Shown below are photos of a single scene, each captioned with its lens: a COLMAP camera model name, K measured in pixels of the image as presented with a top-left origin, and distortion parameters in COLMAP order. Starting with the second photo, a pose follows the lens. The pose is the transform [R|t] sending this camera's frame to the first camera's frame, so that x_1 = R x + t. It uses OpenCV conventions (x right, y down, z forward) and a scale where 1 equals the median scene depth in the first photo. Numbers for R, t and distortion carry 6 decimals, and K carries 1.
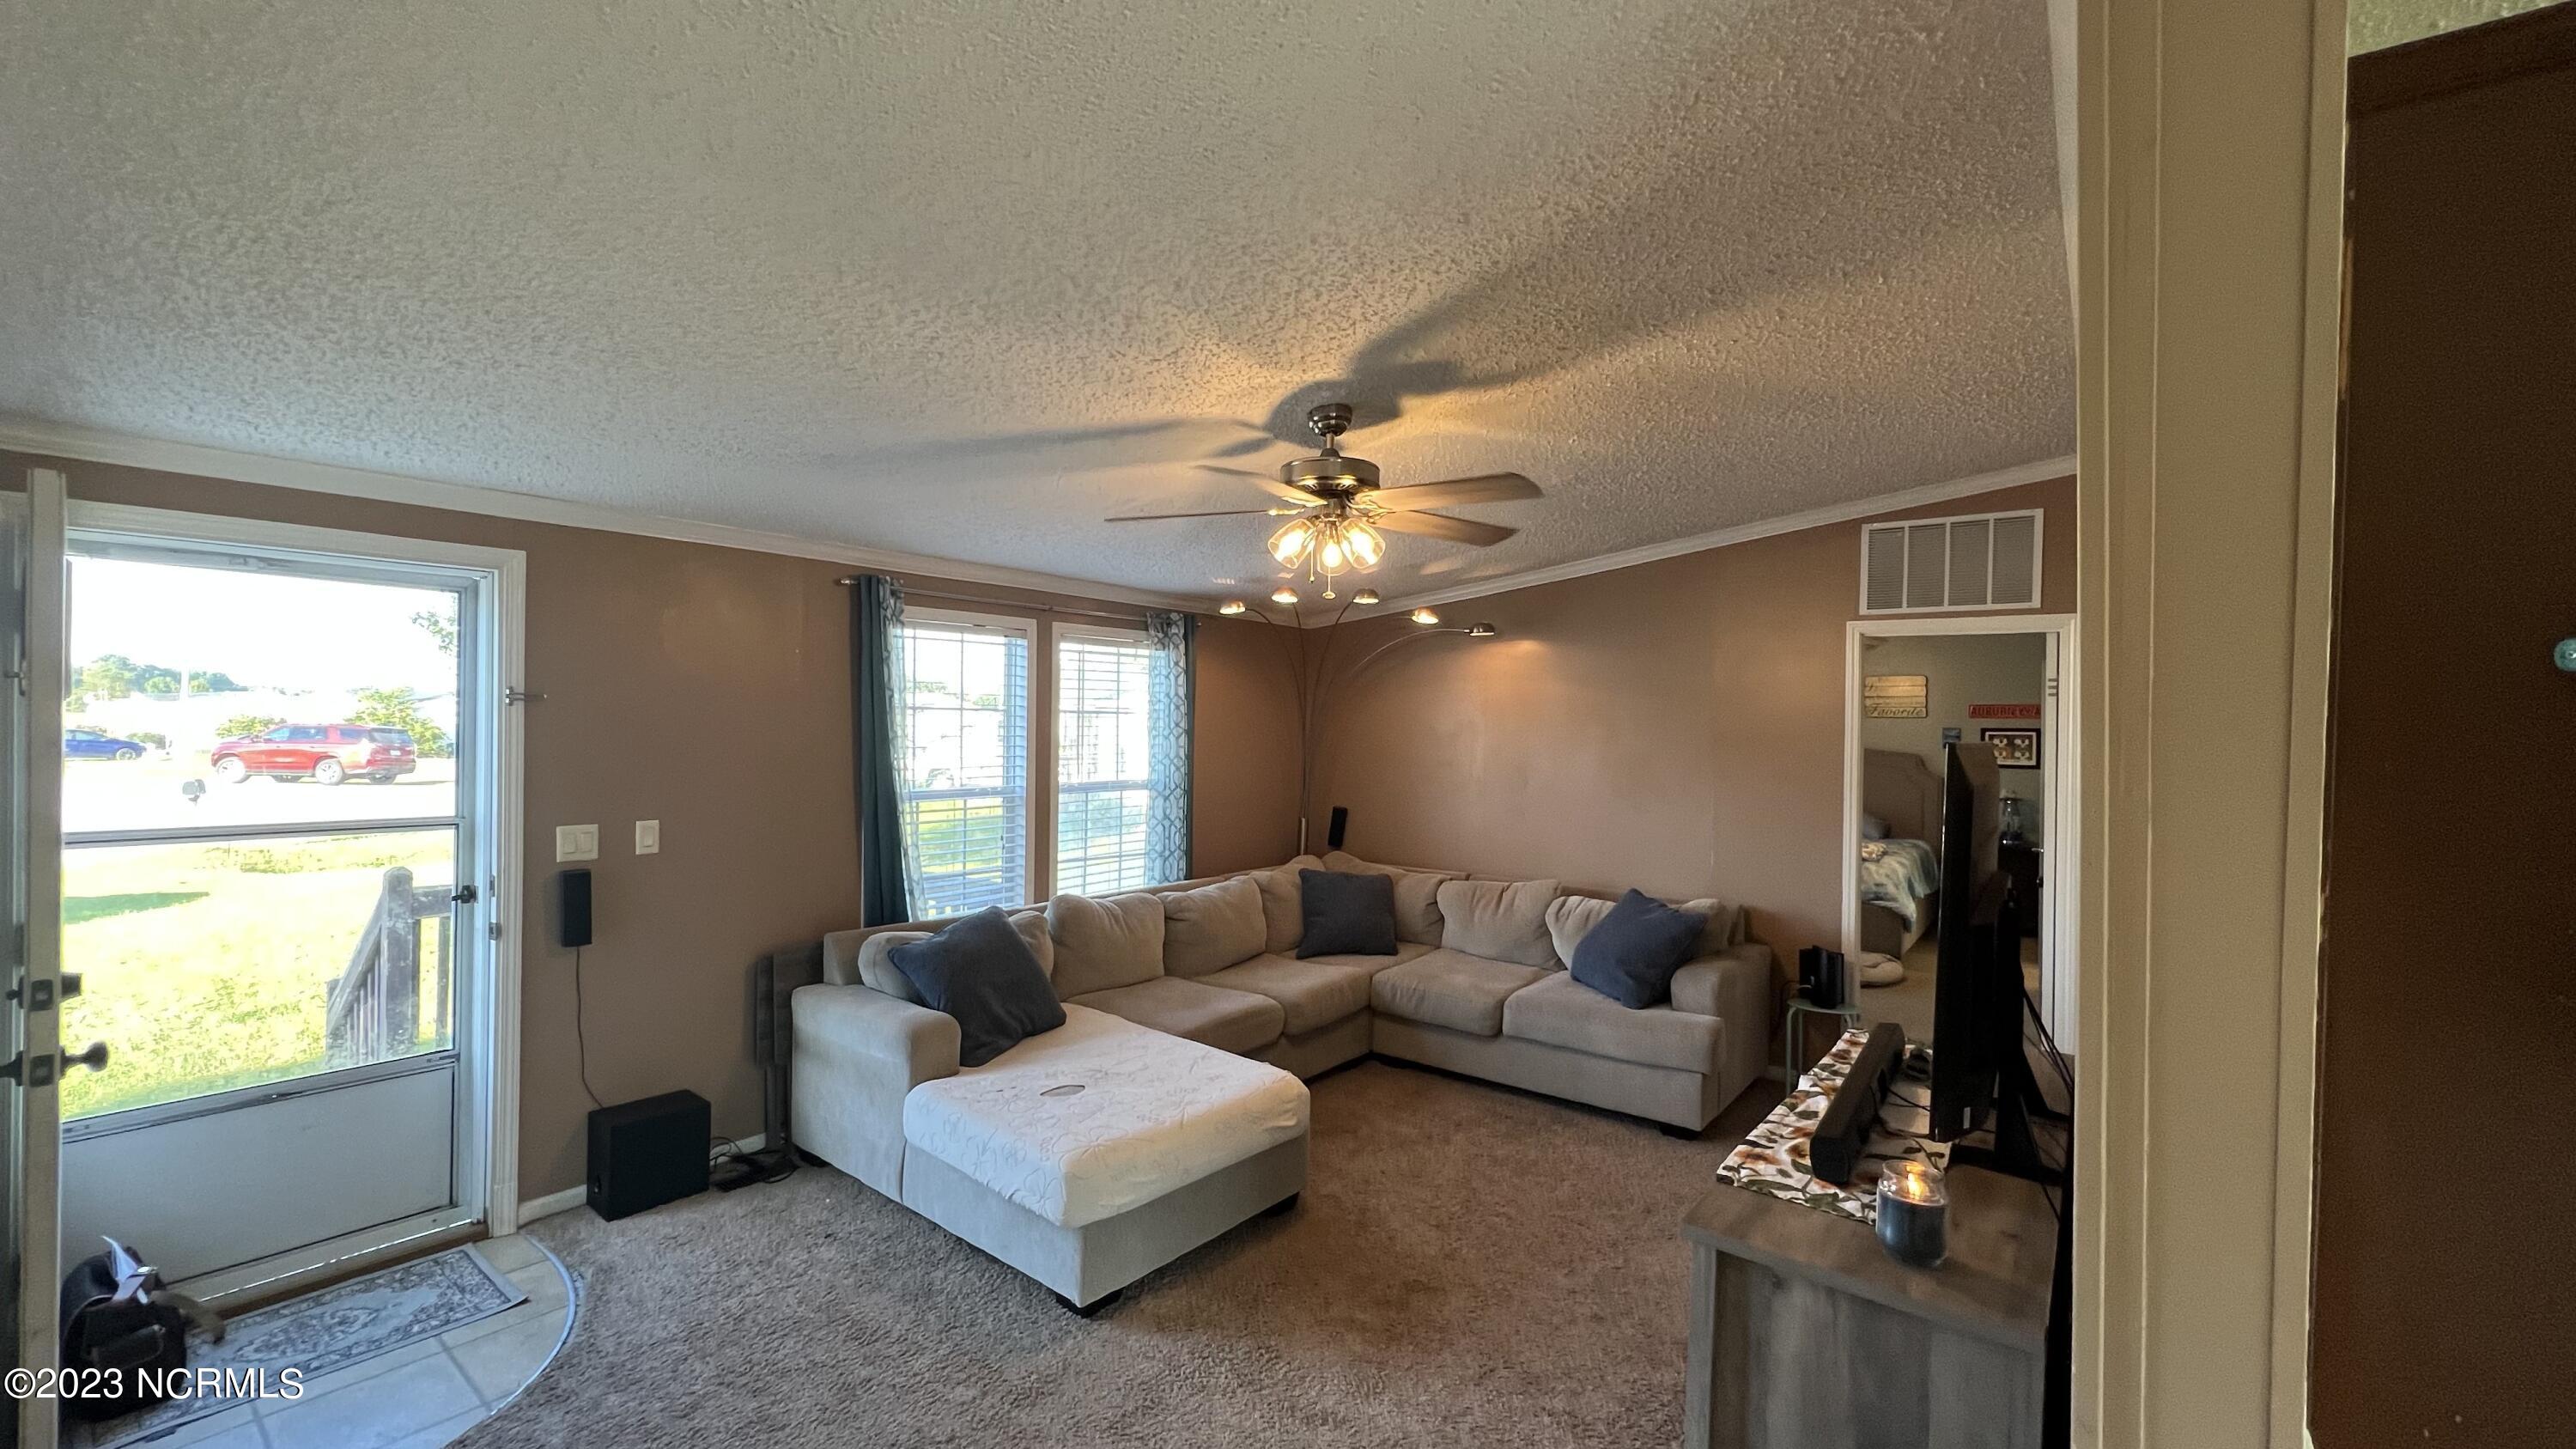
lens RADIAL K [[1026.7, 0, 1296.5], [0, 1026.7, 733.1], [0, 0, 1]] dist [-0.001703, -0.000062]
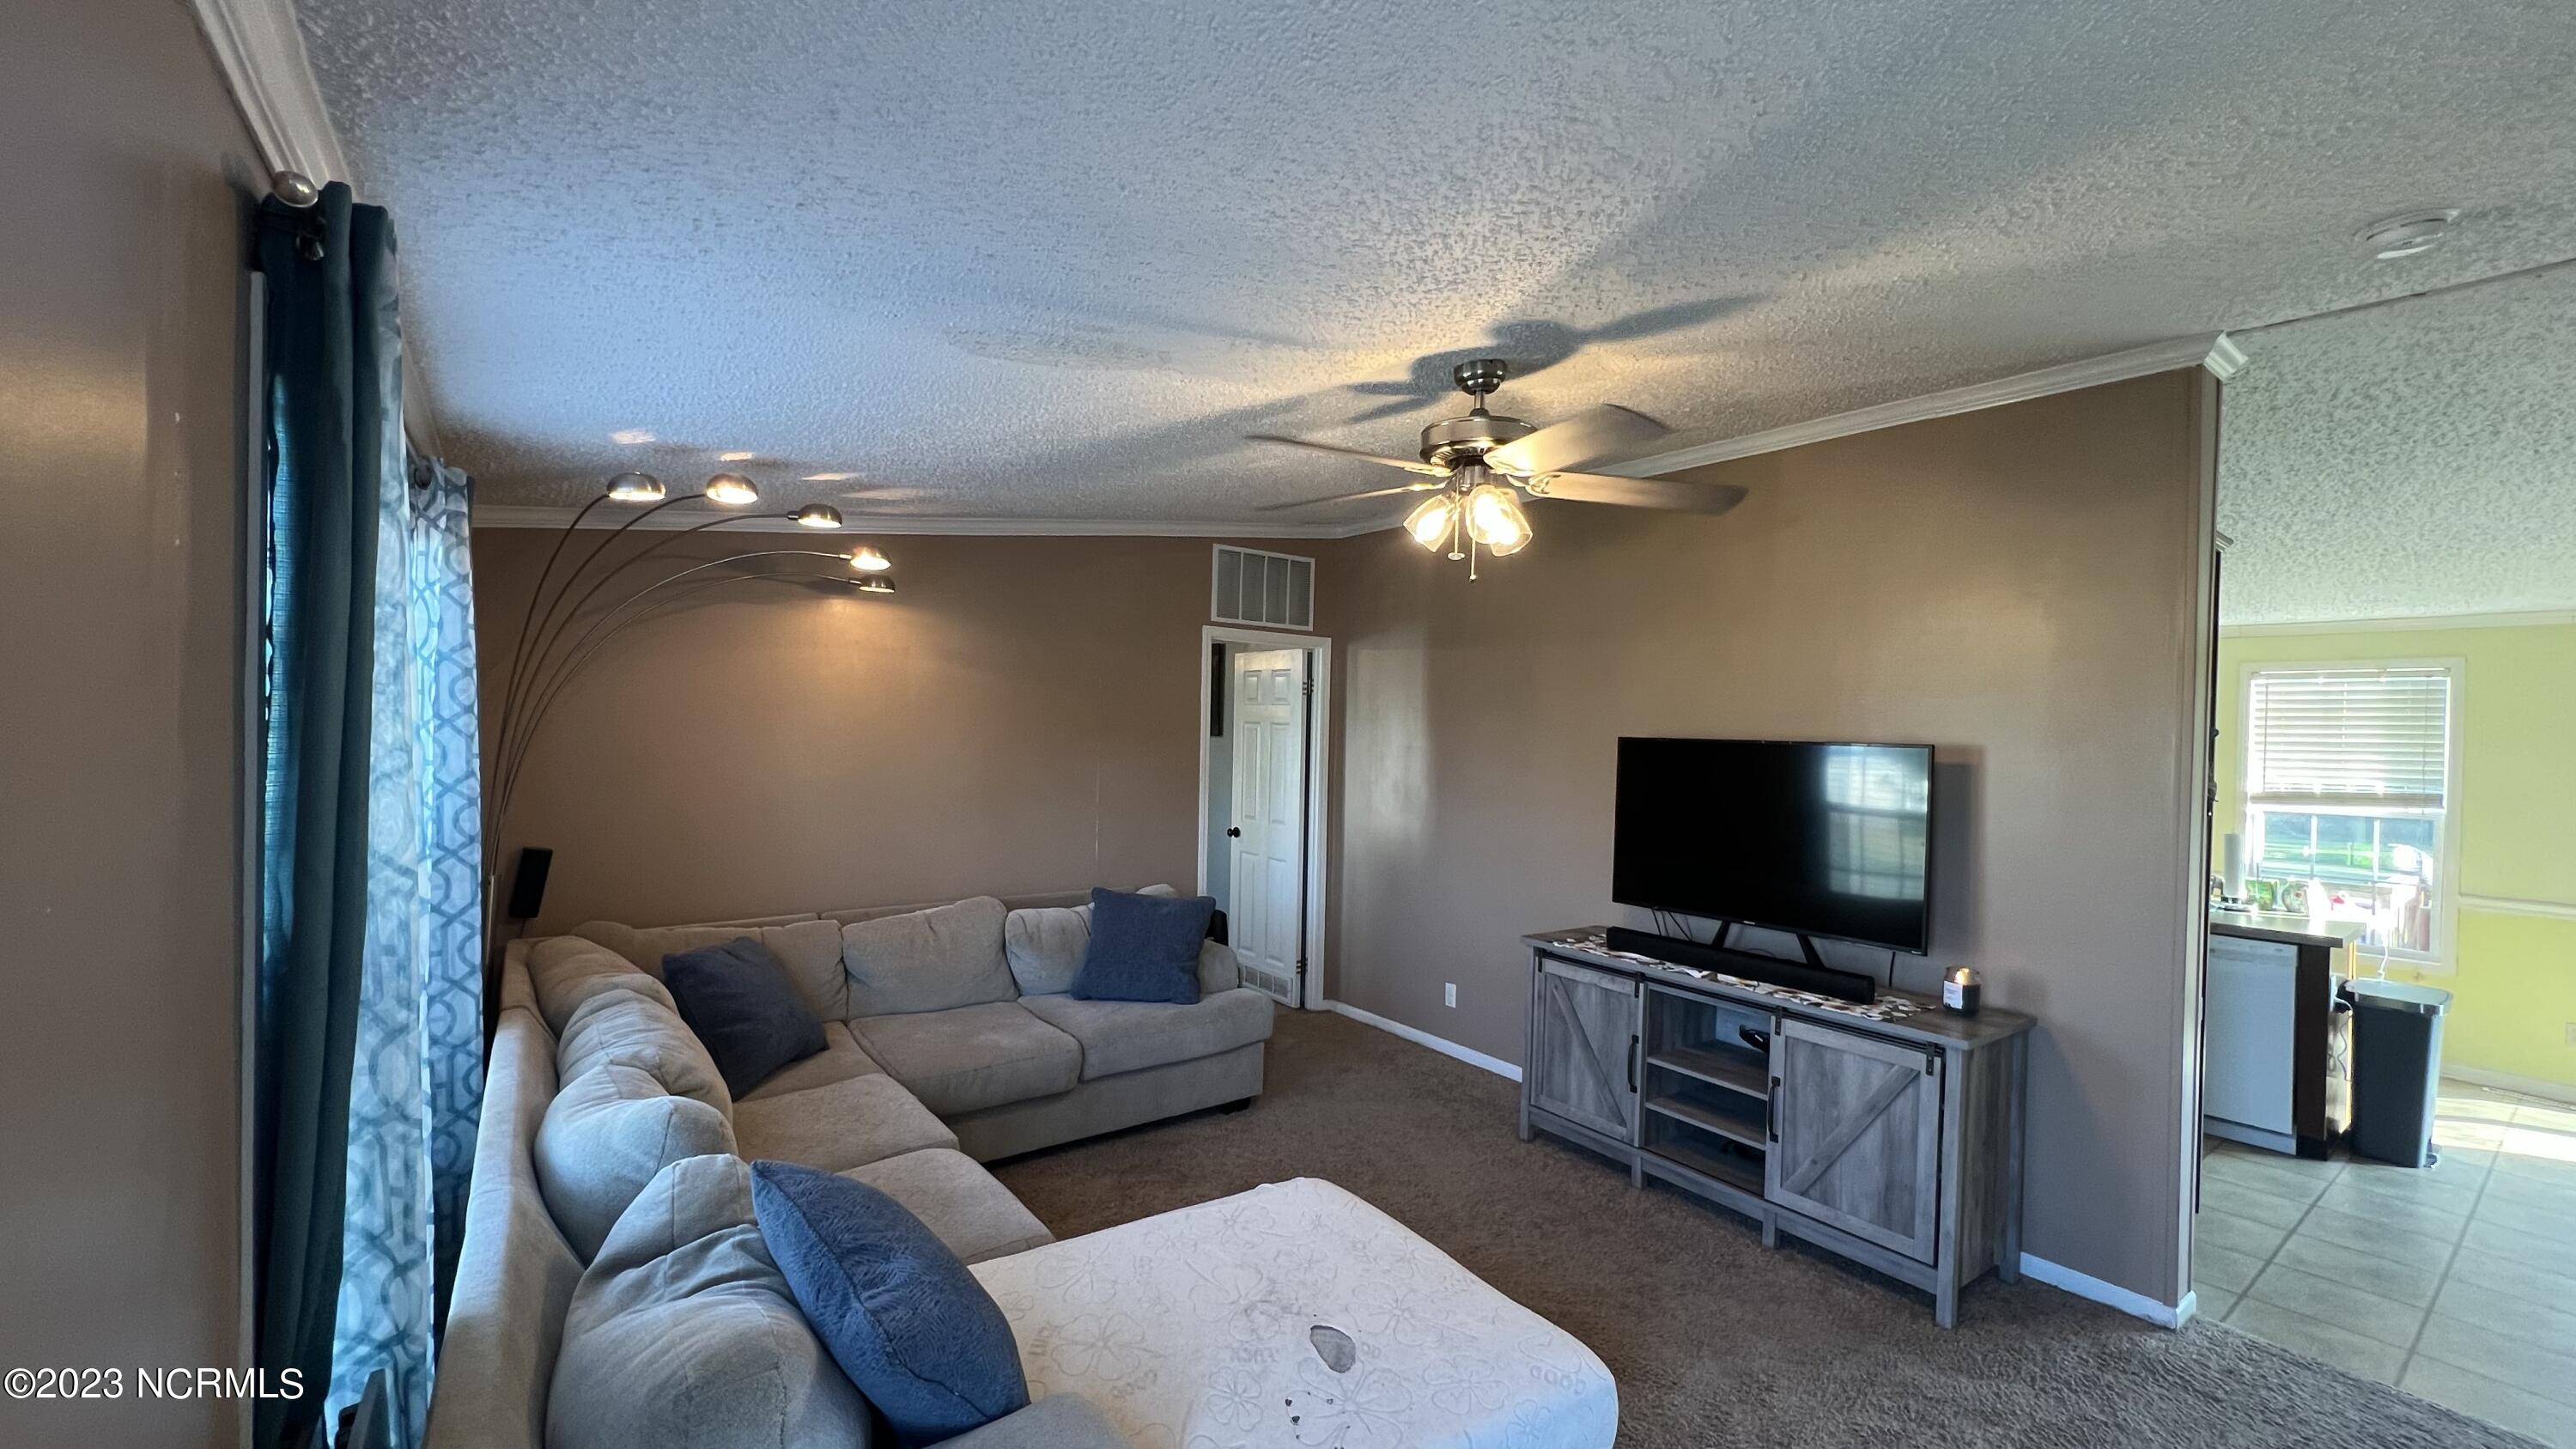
lens RADIAL K [[1026.7, 0, 1296.5], [0, 1026.7, 733.1], [0, 0, 1]] dist [-0.001703, -0.000062]
pose [[0.265706, -0.018283, 0.963881, -0.550706], [-0.013344, 0.999655, 0.022640, -0.015314], [-0.963962, -0.018877, 0.265370, 0.595748]]
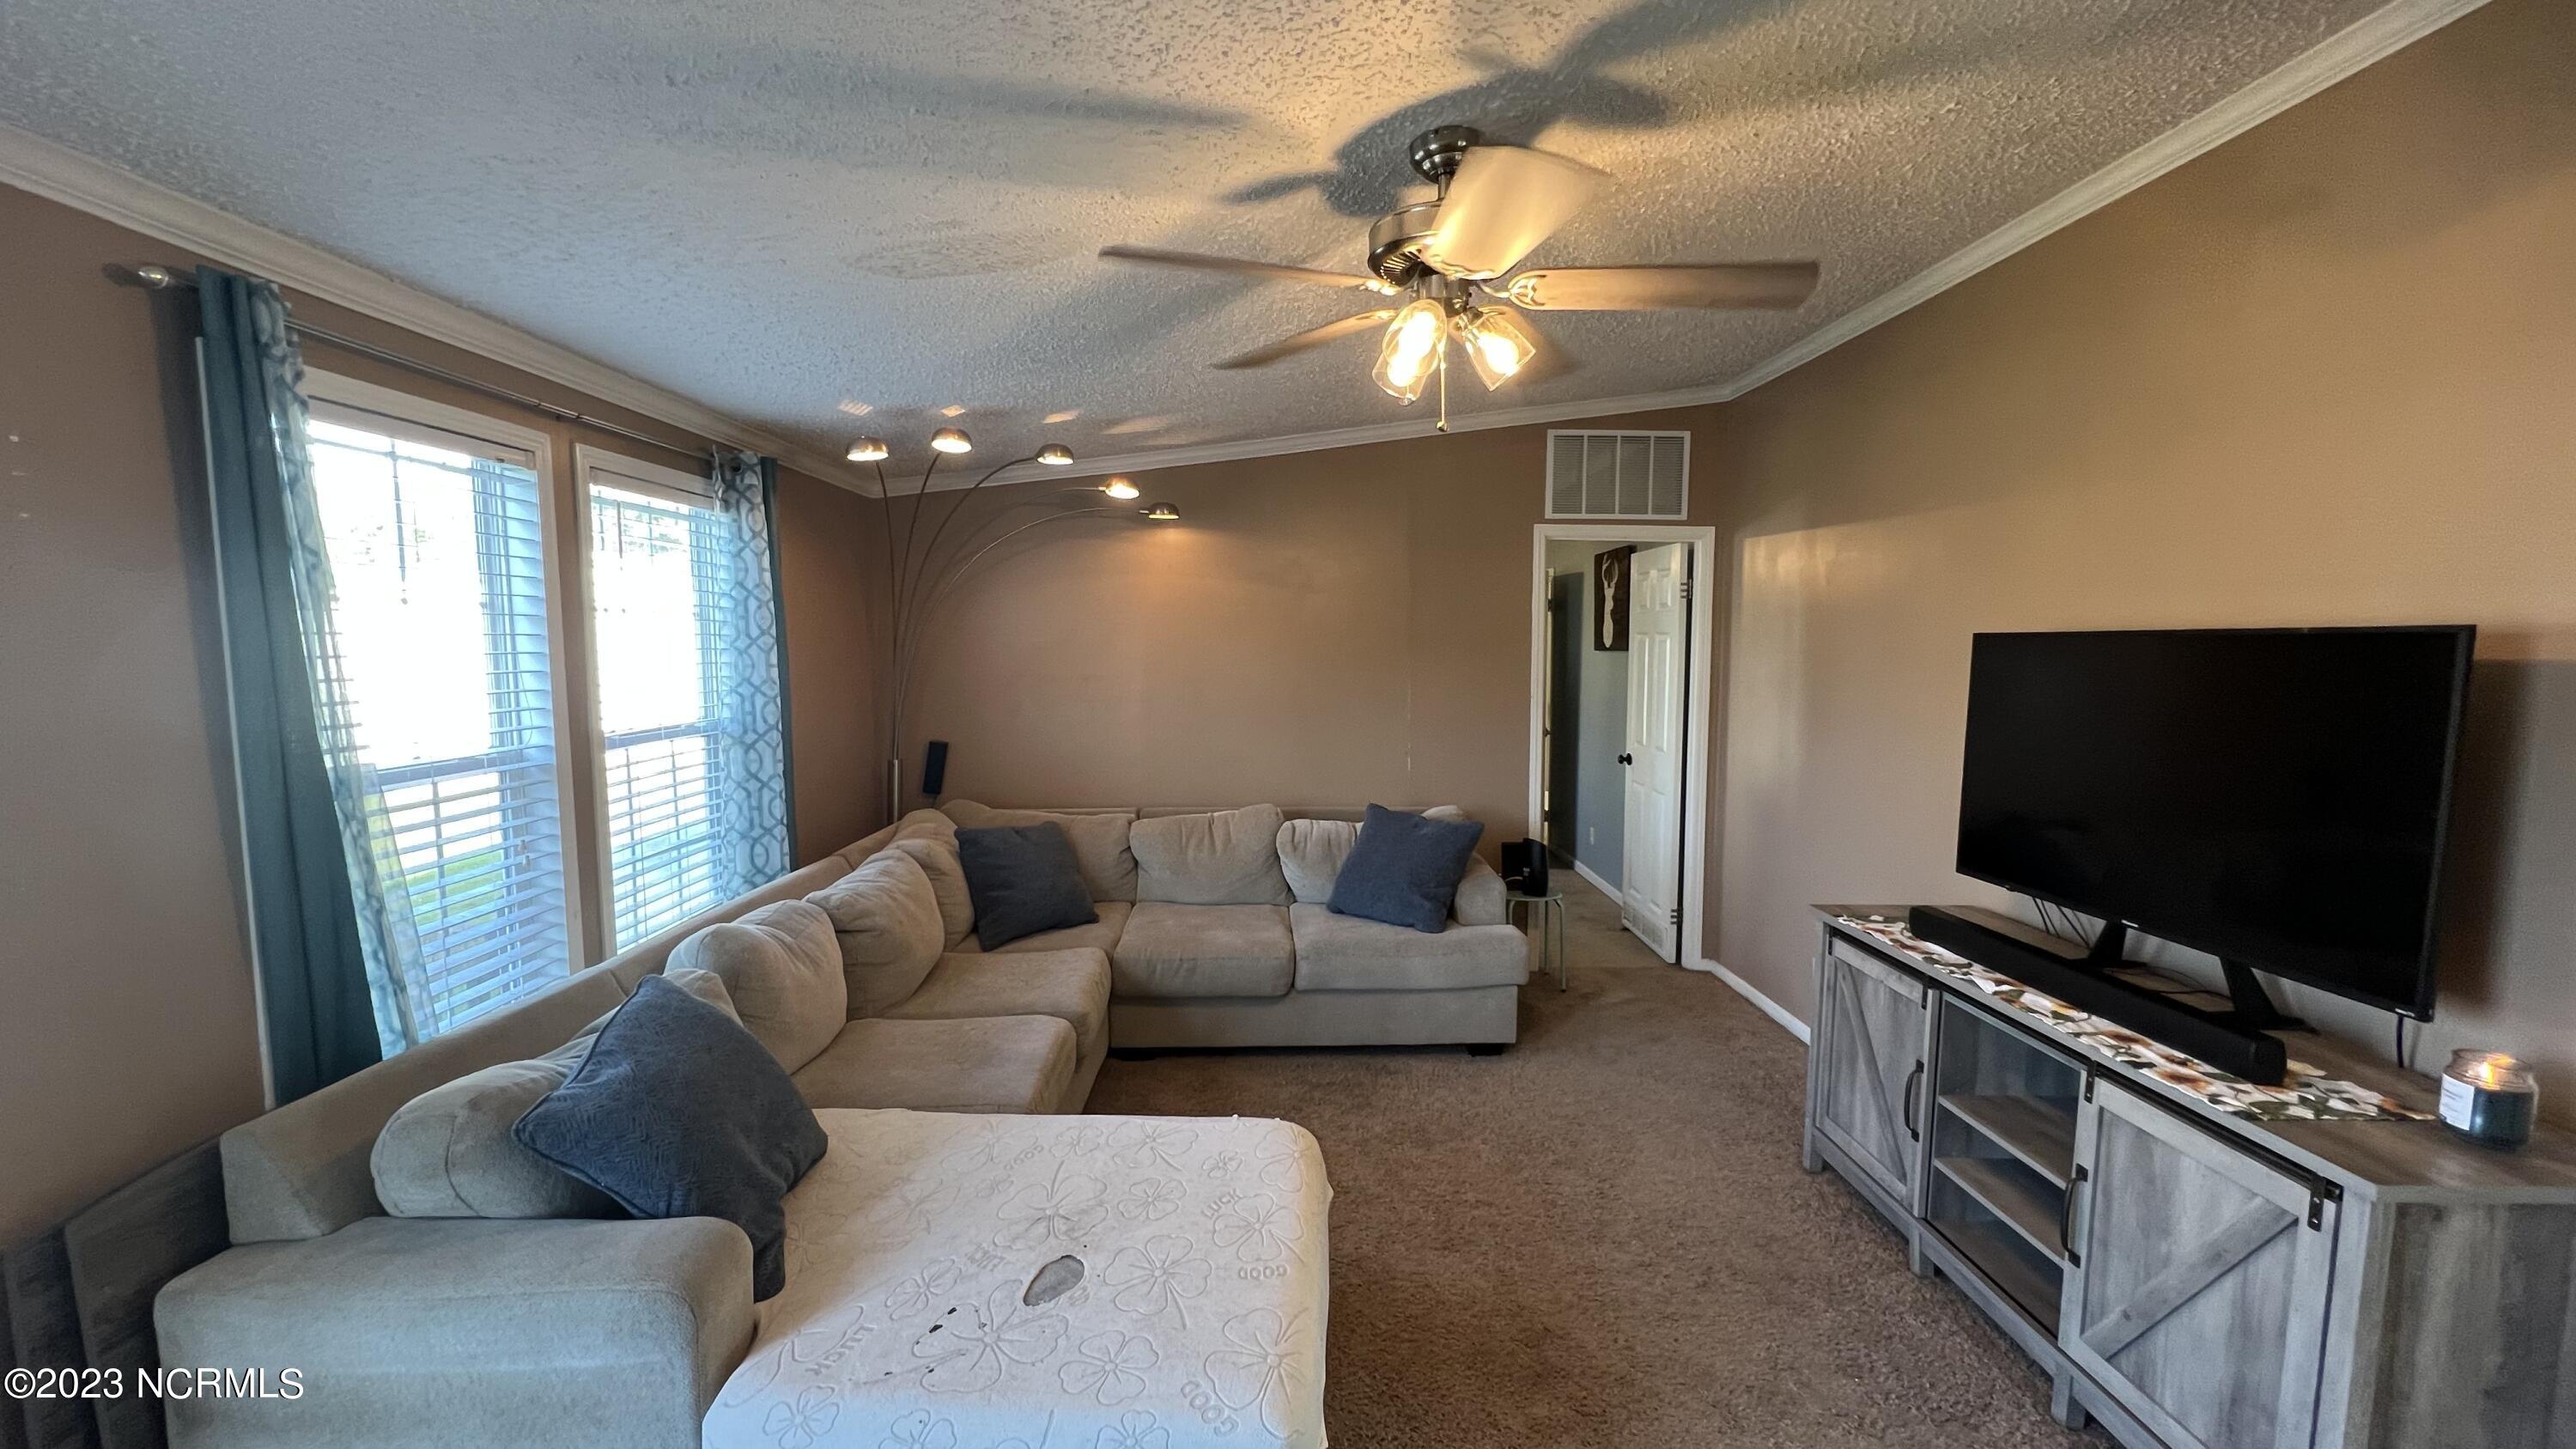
lens RADIAL K [[1026.7, 0, 1296.5], [0, 1026.7, 733.1], [0, 0, 1]] dist [-0.001703, -0.000062]
pose [[0.774823, -0.070484, 0.628237, -0.312315], [0.015615, 0.995596, 0.092440, 0.001251], [-0.631985, -0.061815, 0.772511, 0.344697]]
